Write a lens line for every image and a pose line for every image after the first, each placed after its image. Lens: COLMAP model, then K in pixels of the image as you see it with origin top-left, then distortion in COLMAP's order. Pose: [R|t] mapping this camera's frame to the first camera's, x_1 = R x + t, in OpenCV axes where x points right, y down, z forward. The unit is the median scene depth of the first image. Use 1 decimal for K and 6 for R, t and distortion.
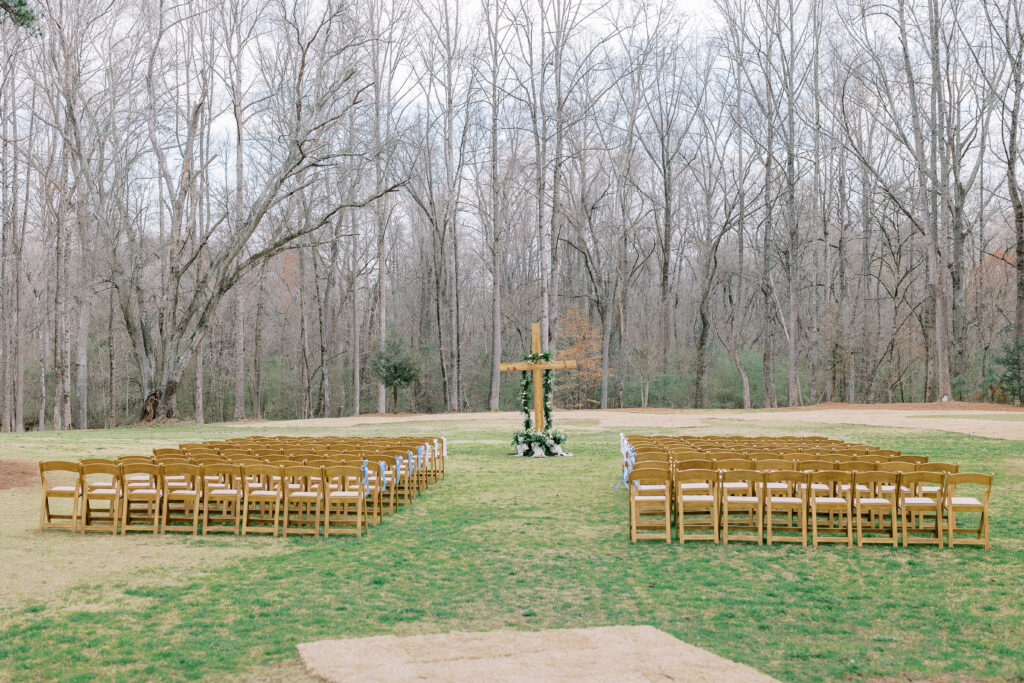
lens RADIAL K [[1184.8, 0, 512.0], [0, 1184.8, 341.5], [0, 0, 1]] dist [-0.060631, 0.055639]
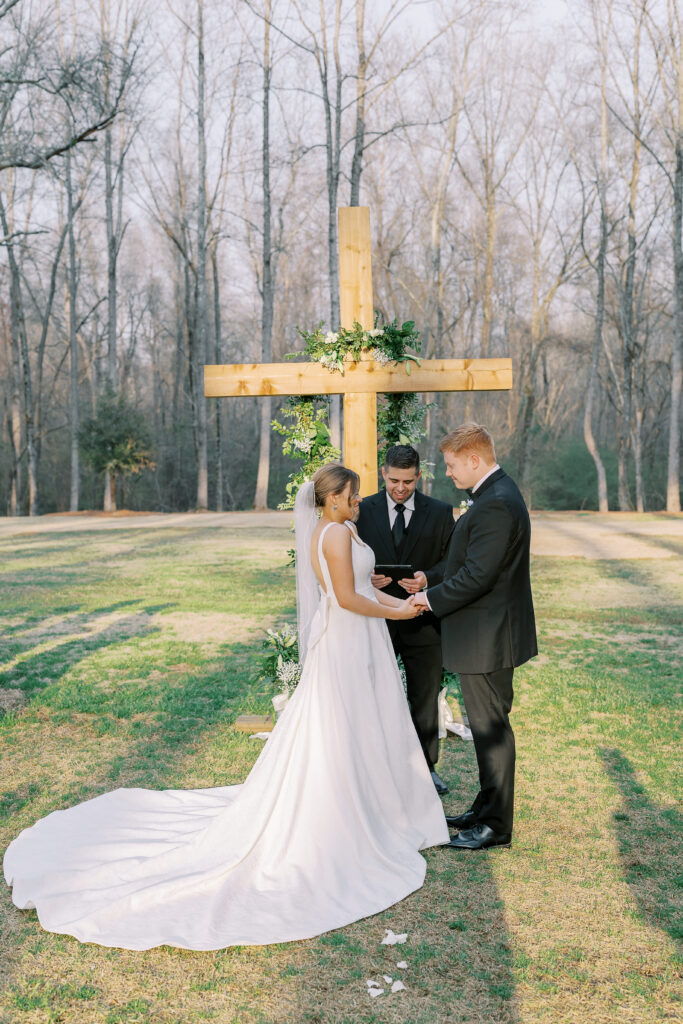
lens RADIAL K [[1184.8, 0, 341.5], [0, 1184.8, 512.0], [0, 0, 1]] dist [-0.060631, 0.055639]
pose [[0.998918, 0.015469, 0.043860, 0.003004], [-0.018348, 0.997650, 0.066021, 0.013492], [-0.042736, -0.066755, 0.996854, 0.309722]]
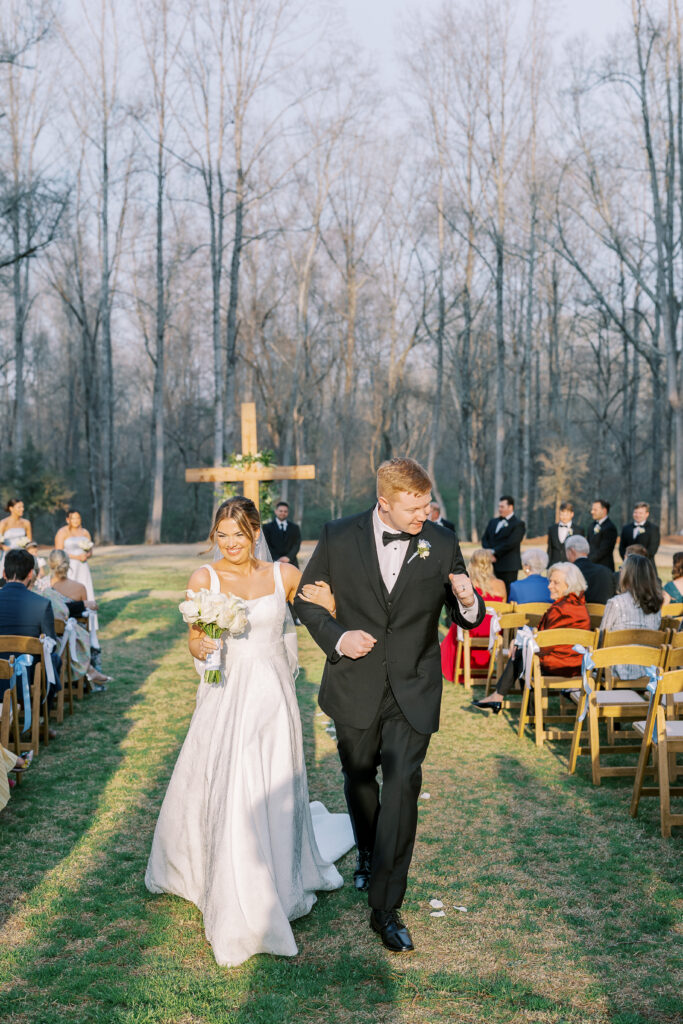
lens RADIAL K [[1184.8, 0, 341.5], [0, 1184.8, 512.0], [0, 0, 1]] dist [-0.060631, 0.055639]
pose [[0.988863, 0.011625, 0.148376, -0.009324], [-0.016491, 0.999364, 0.031603, 0.008184], [-0.147915, -0.033698, 0.988426, 0.161989]]
